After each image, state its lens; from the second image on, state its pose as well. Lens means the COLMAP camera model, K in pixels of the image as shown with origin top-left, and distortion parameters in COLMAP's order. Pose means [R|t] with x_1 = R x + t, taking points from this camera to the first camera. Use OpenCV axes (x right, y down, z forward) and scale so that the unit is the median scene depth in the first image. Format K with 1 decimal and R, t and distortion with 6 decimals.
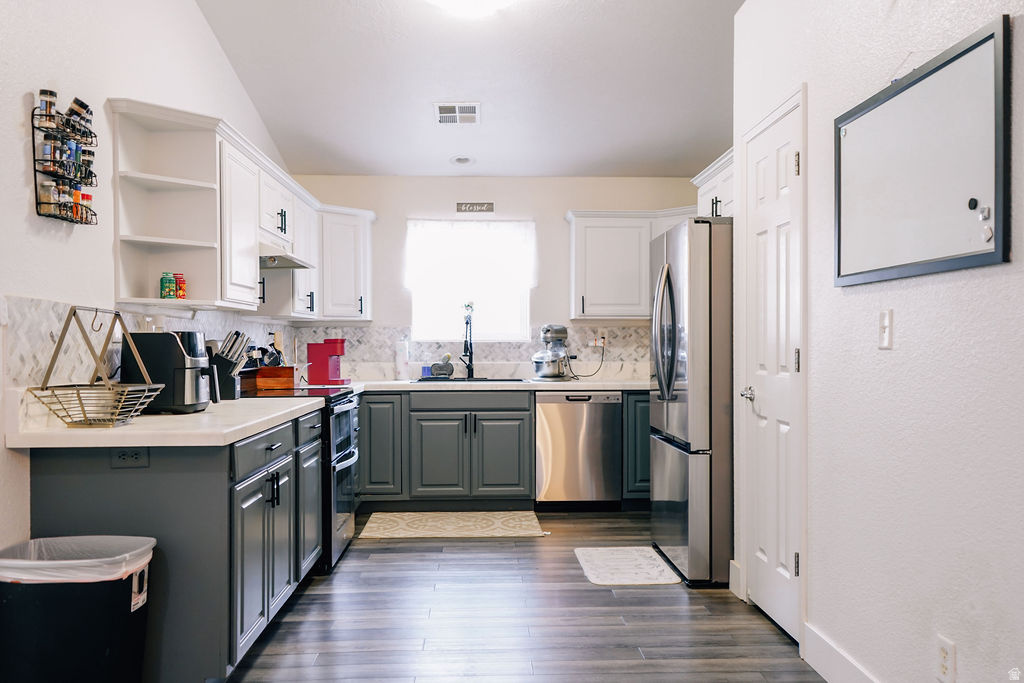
lens RADIAL K [[832.1, 0, 508.2], [0, 832.1, 346.9], [0, 0, 1]] dist [0.009296, 0.002458]
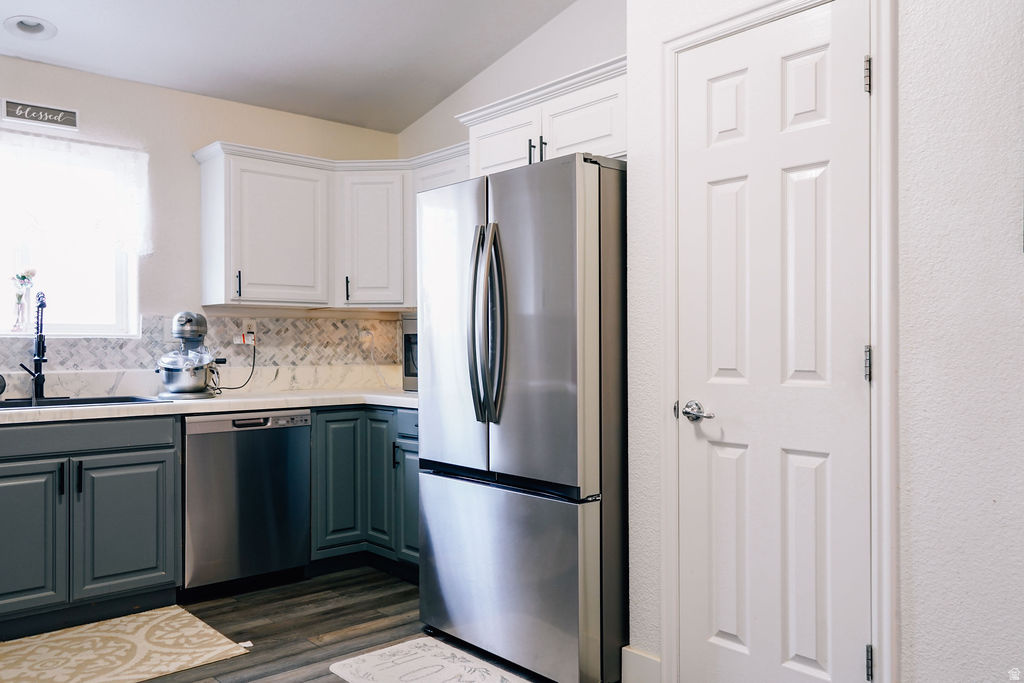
lens RADIAL K [[807.0, 0, 509.5], [0, 807.0, 348.0], [0, 0, 1]] dist [0.023005, -0.005091]
pose [[0.777124, -0.003284, 0.629338, -0.163288], [0.002140, 0.999994, 0.002576, 0.000661], [-0.629343, -0.000655, 0.777127, 0.364565]]
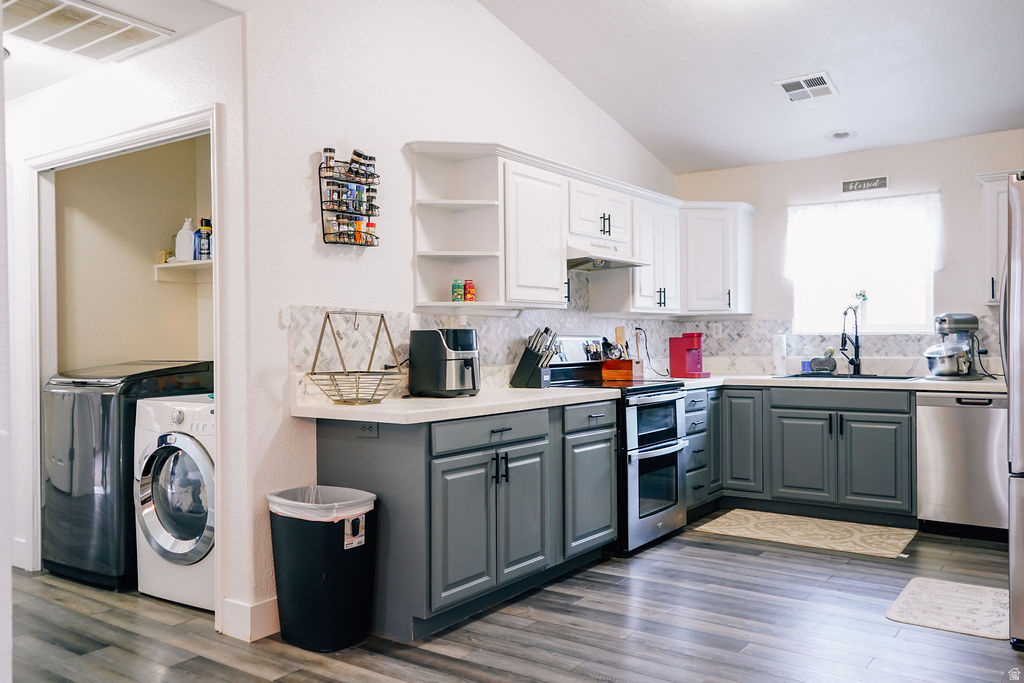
lens RADIAL K [[816.8, 0, 512.0], [0, 816.8, 346.7], [0, 0, 1]] dist [0.031800, -0.000951]
pose [[0.791995, 0.000056, -0.610528, 0.222127], [0.004443, 0.999973, 0.005855, 0.000289], [0.610512, -0.007350, 0.791973, 0.070074]]
